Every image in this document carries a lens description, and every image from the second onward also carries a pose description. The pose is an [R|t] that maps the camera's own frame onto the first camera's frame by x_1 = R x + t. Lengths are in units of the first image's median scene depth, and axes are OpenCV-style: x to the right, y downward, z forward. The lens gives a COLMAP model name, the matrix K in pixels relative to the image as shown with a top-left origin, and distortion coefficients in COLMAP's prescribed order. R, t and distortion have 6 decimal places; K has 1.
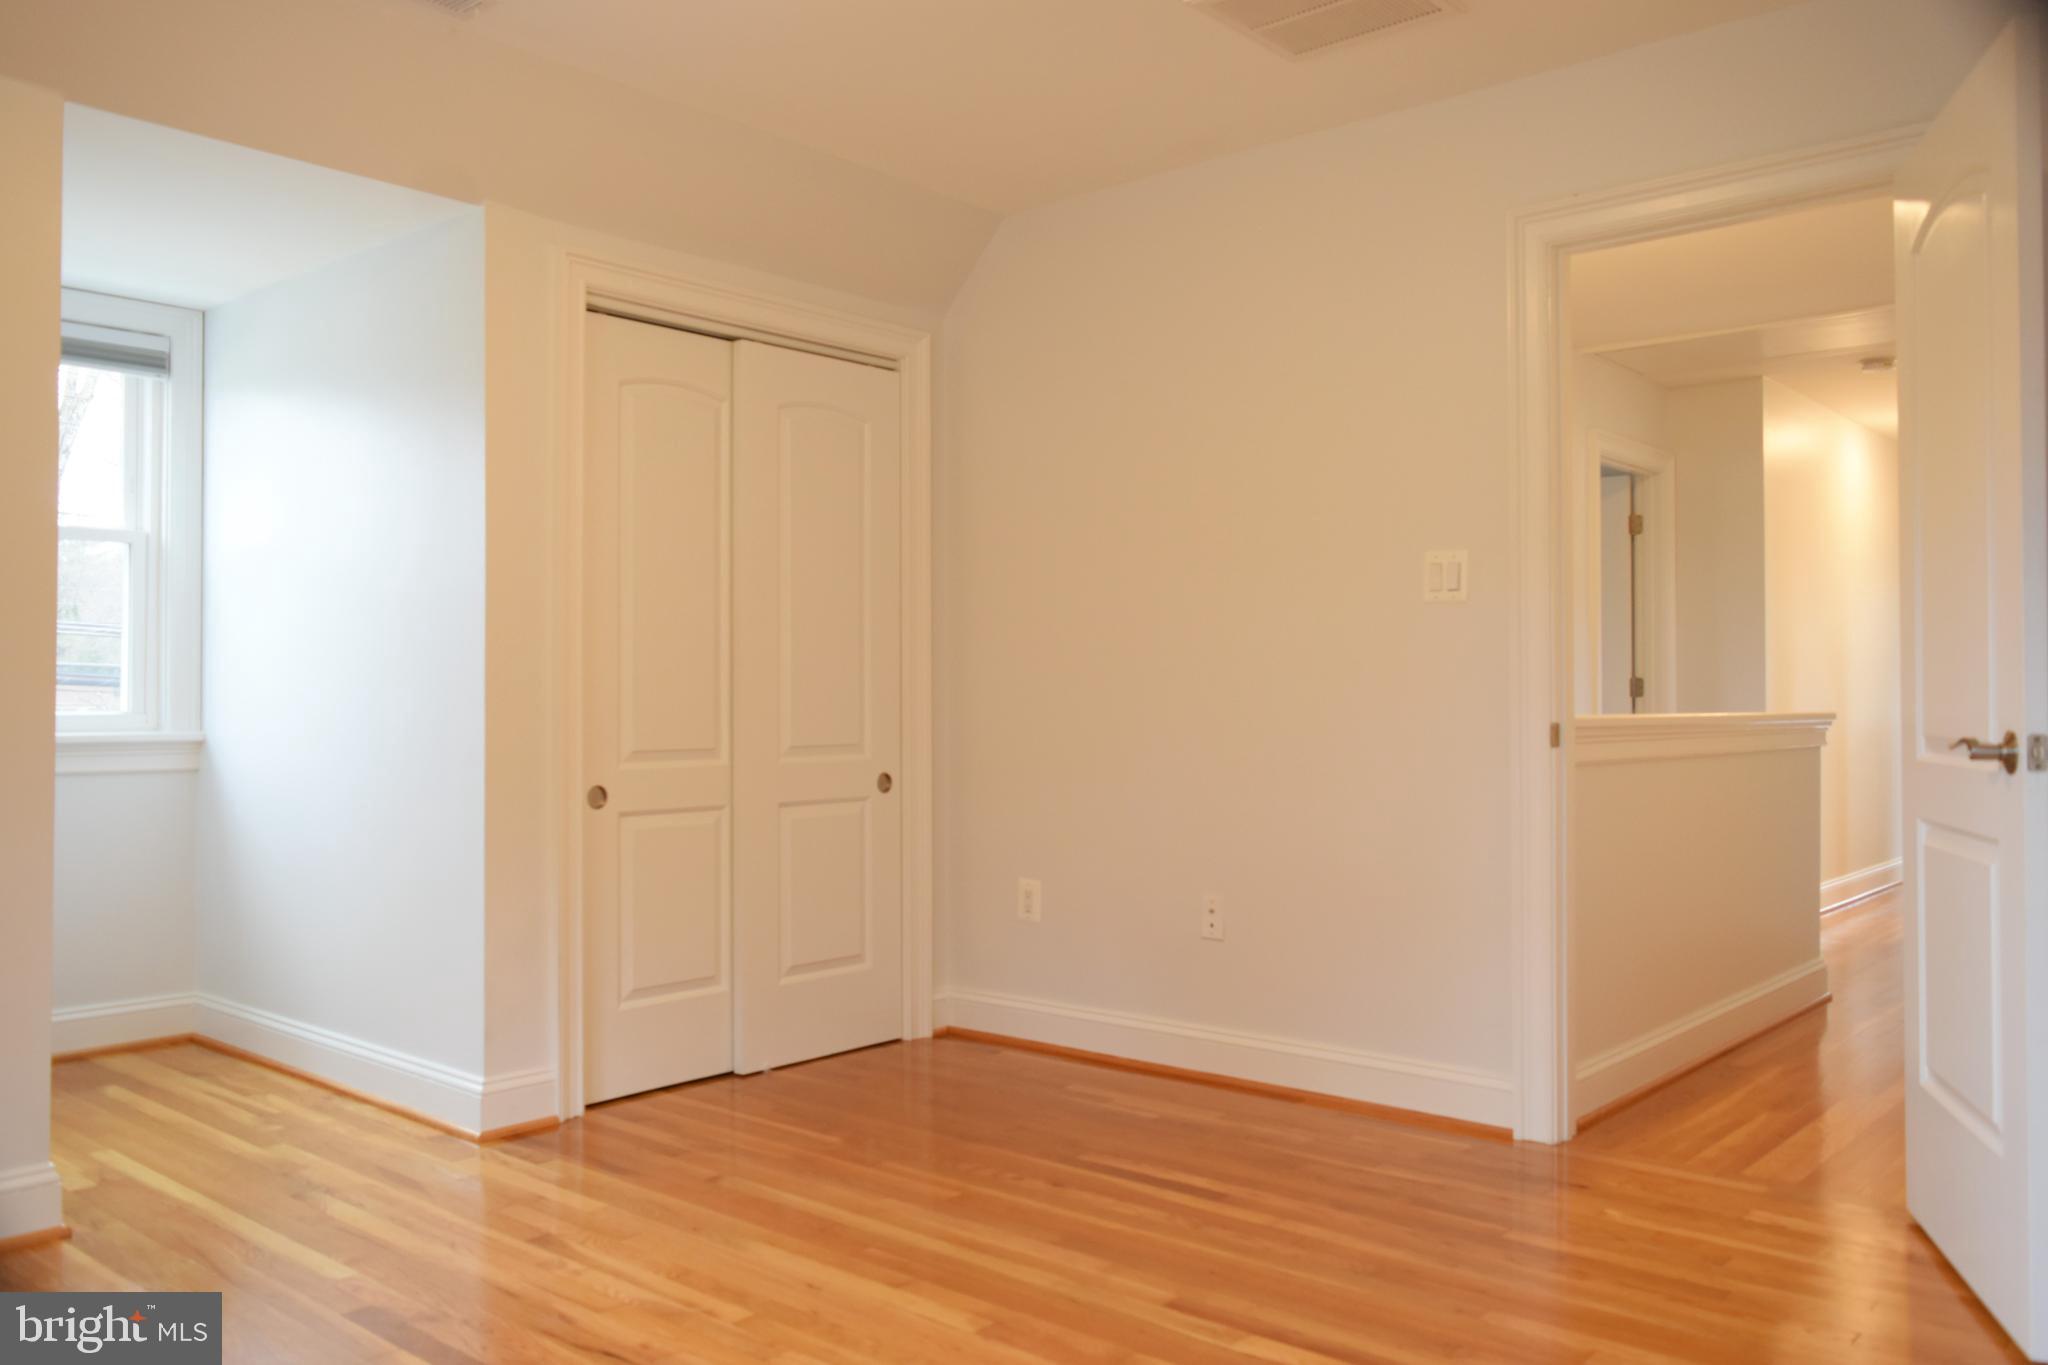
lens RADIAL K [[1601.3, 0, 1030.8], [0, 1601.3, 684.2], [0, 0, 1]] dist [-0.015414, 0.006990]
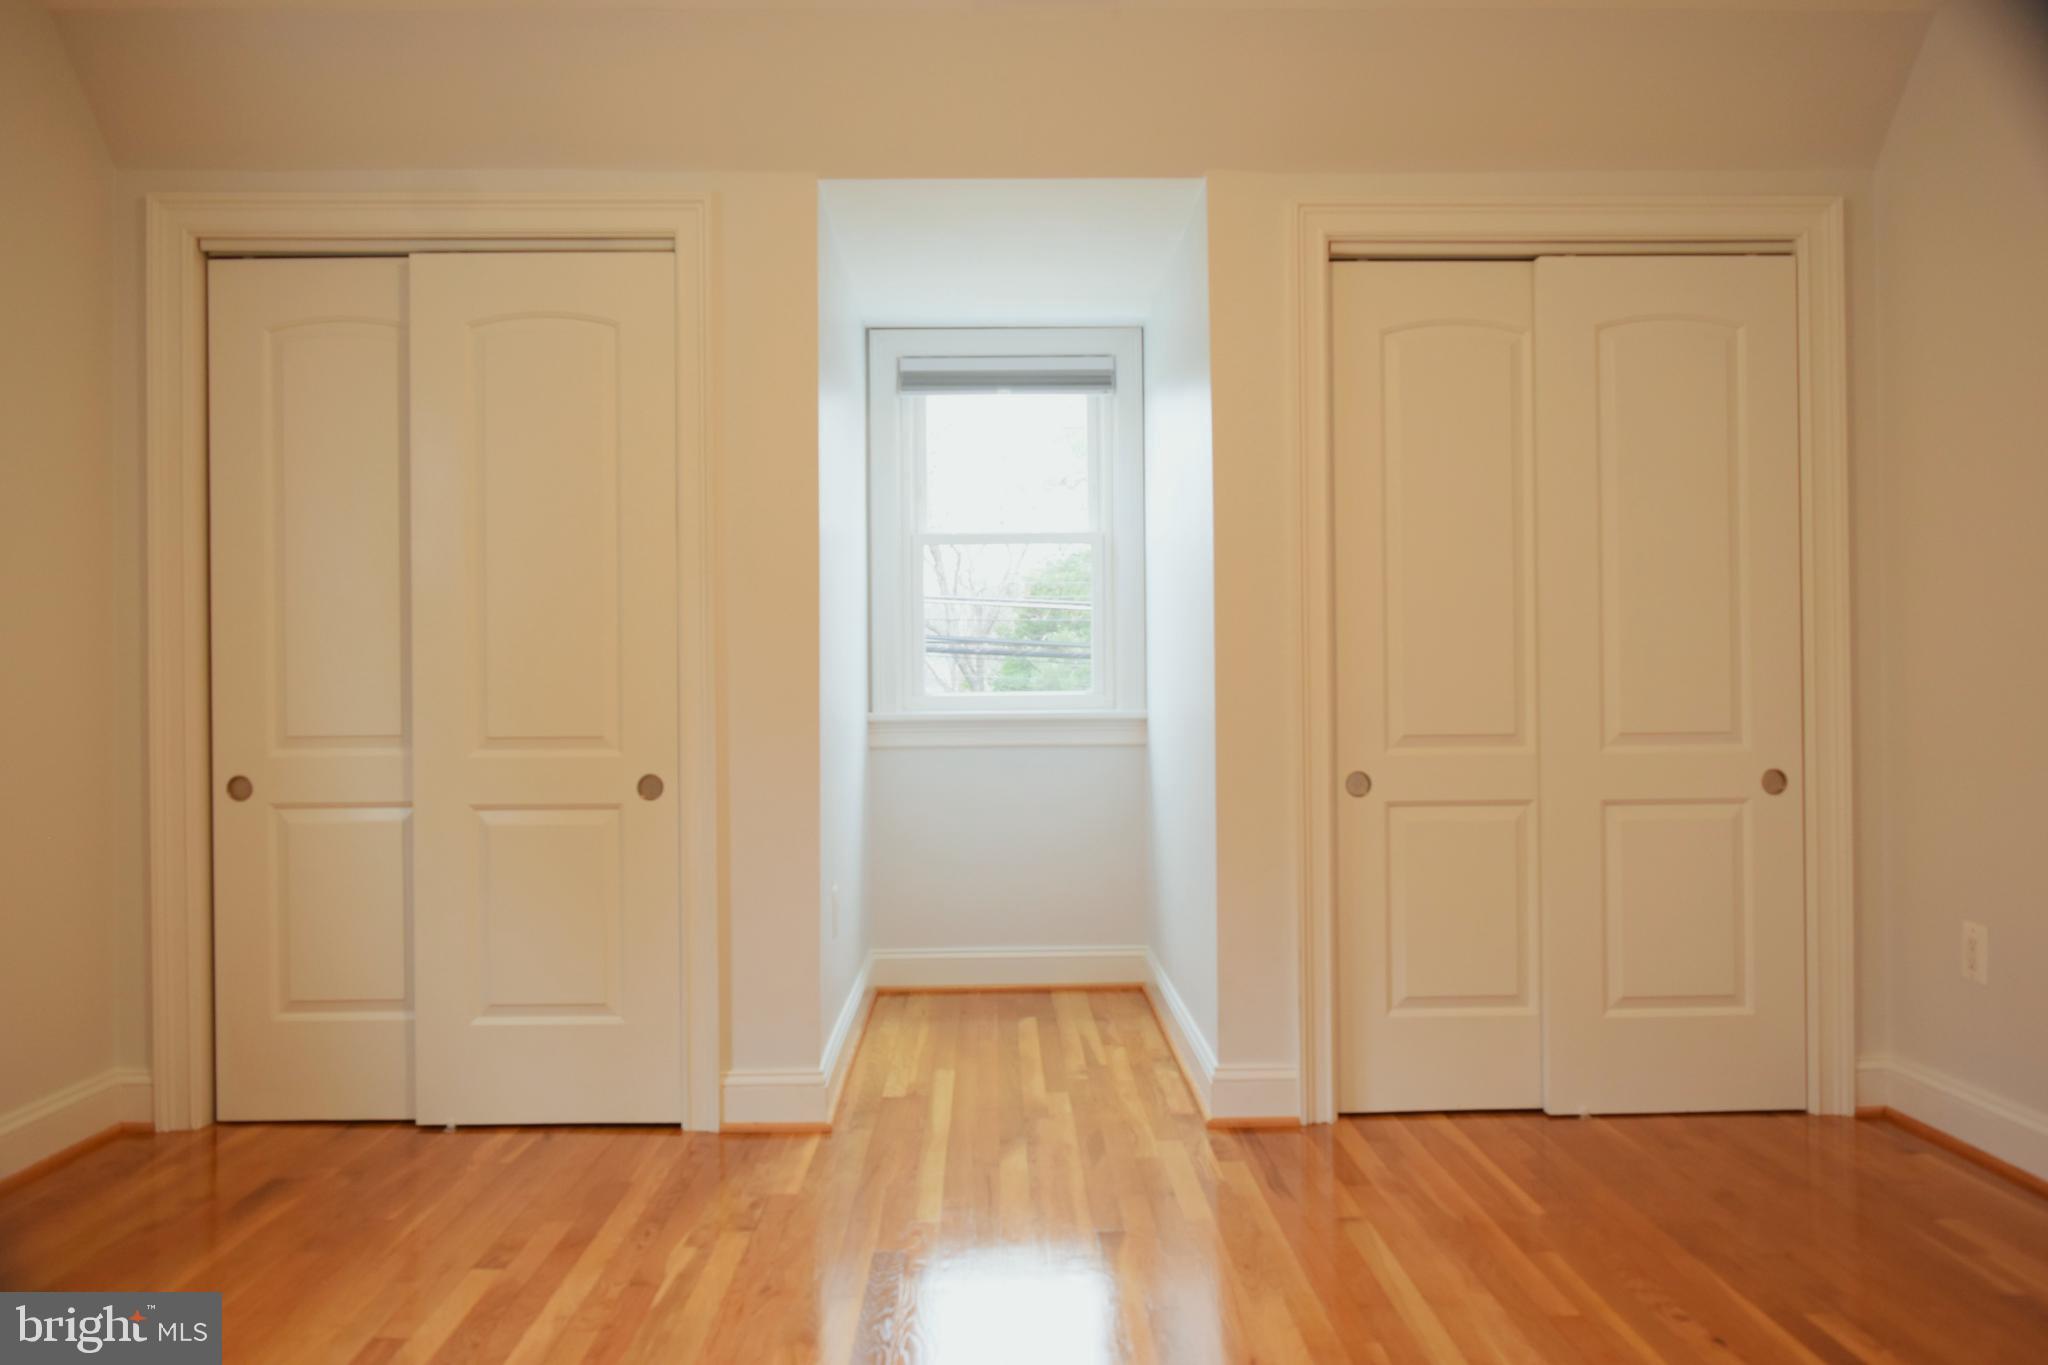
lens RADIAL K [[1601.3, 0, 1016.8], [0, 1601.3, 688.3], [0, 0, 1]] dist [-0.015414, 0.006990]
pose [[0.664875, -0.002059, -0.746952, 0.289955], [0.014180, 0.999851, 0.009866, 0.002874], [0.746820, -0.017151, 0.664805, 0.235785]]
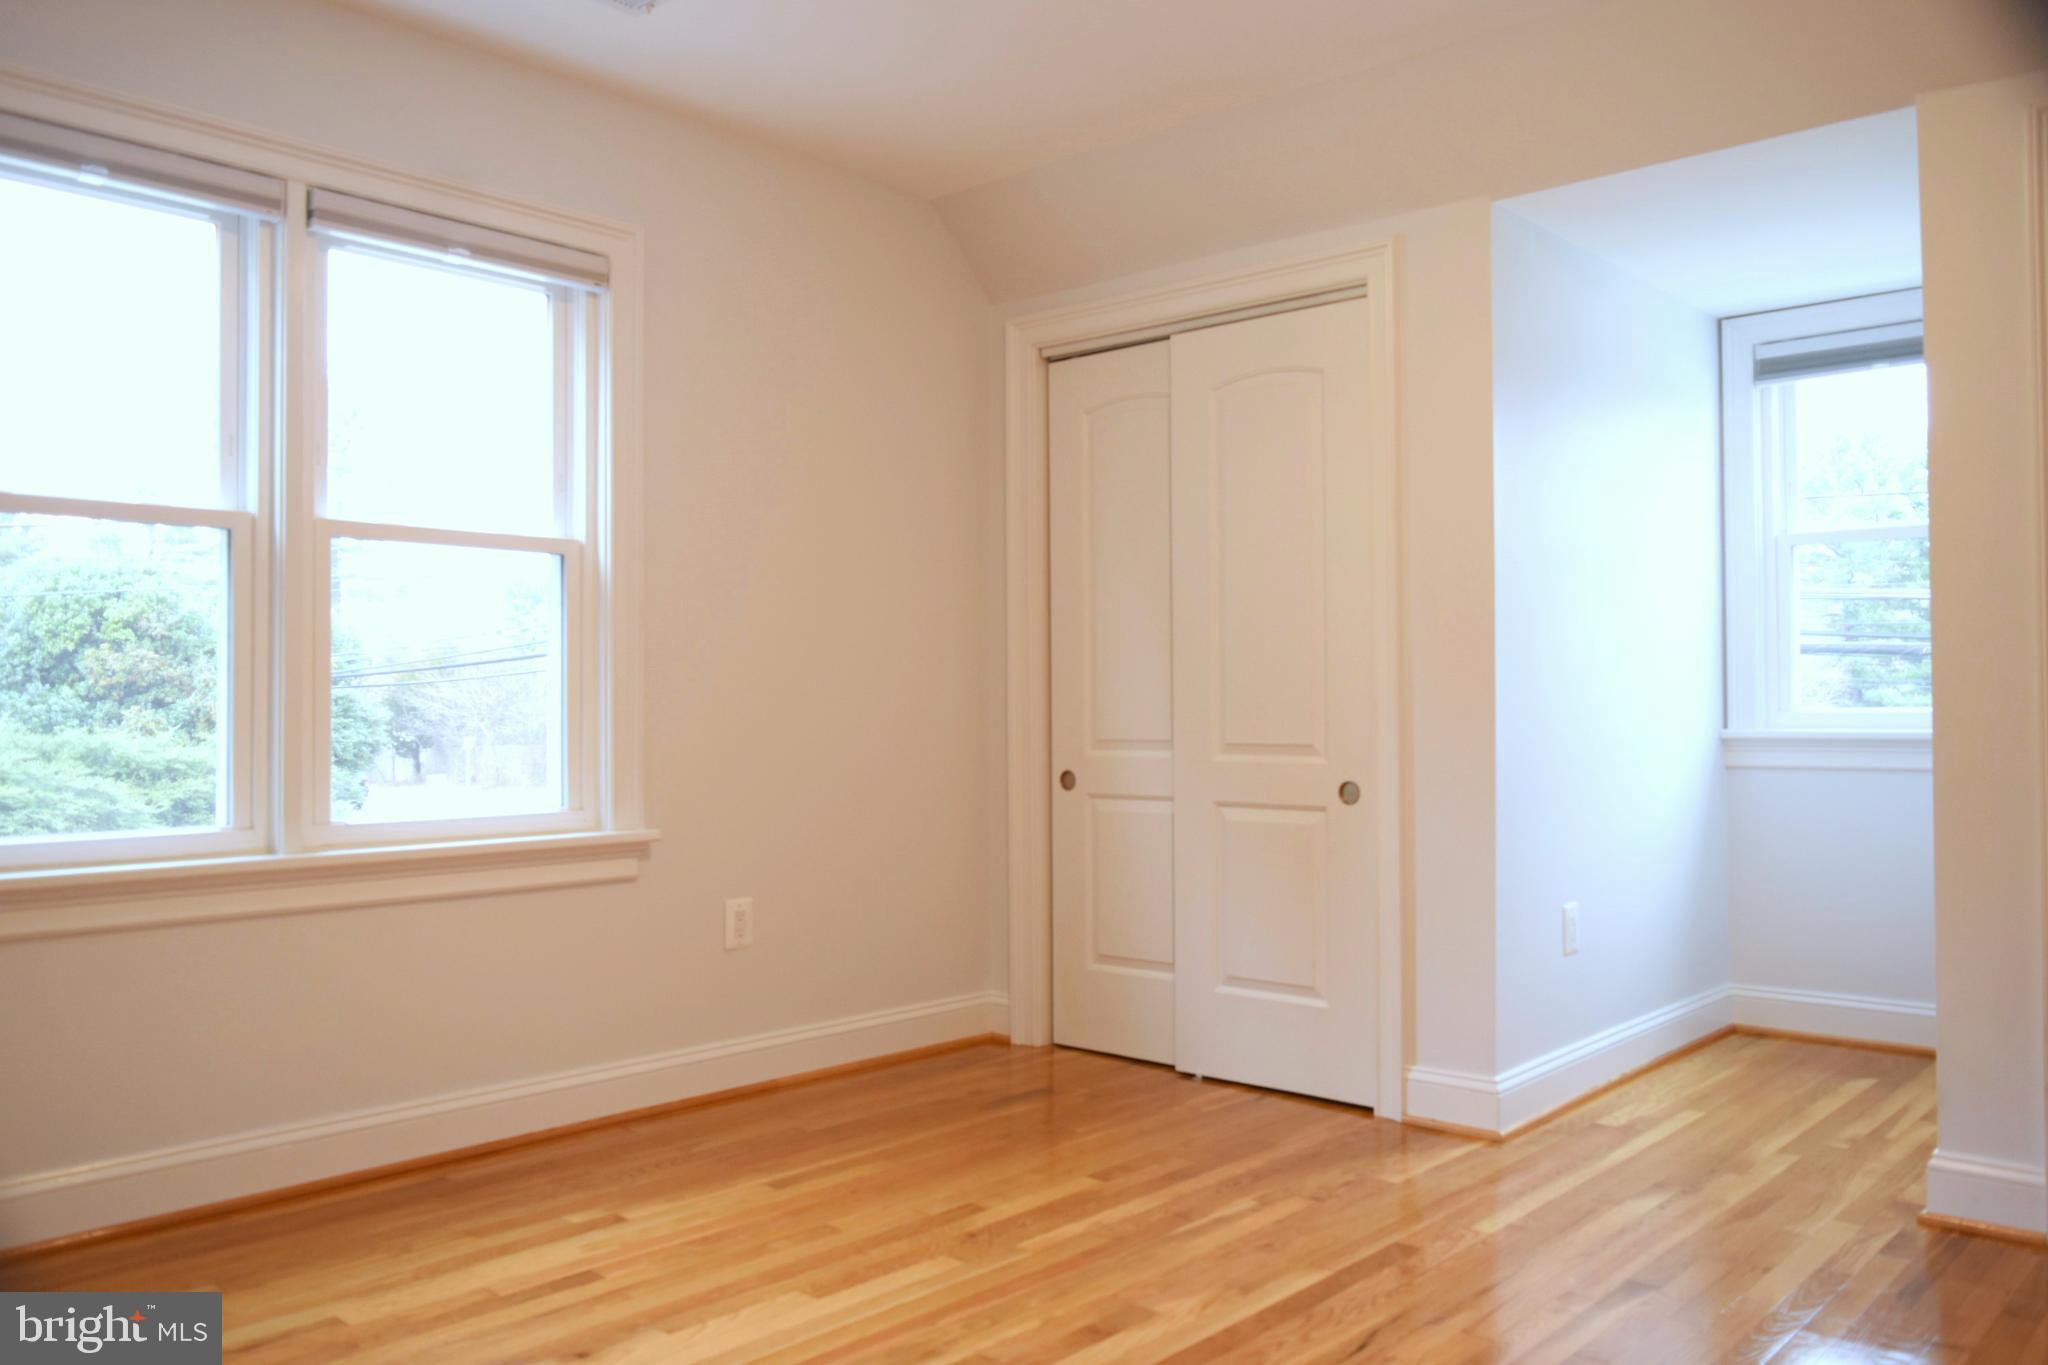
lens RADIAL K [[1601.3, 0, 1016.8], [0, 1601.3, 697.4], [0, 0, 1]] dist [-0.015414, 0.006990]
pose [[-0.025614, -0.003418, -0.999666, 0.463770], [0.013602, 0.999900, -0.003767, 0.006946], [0.999579, -0.013694, -0.025565, 0.503822]]
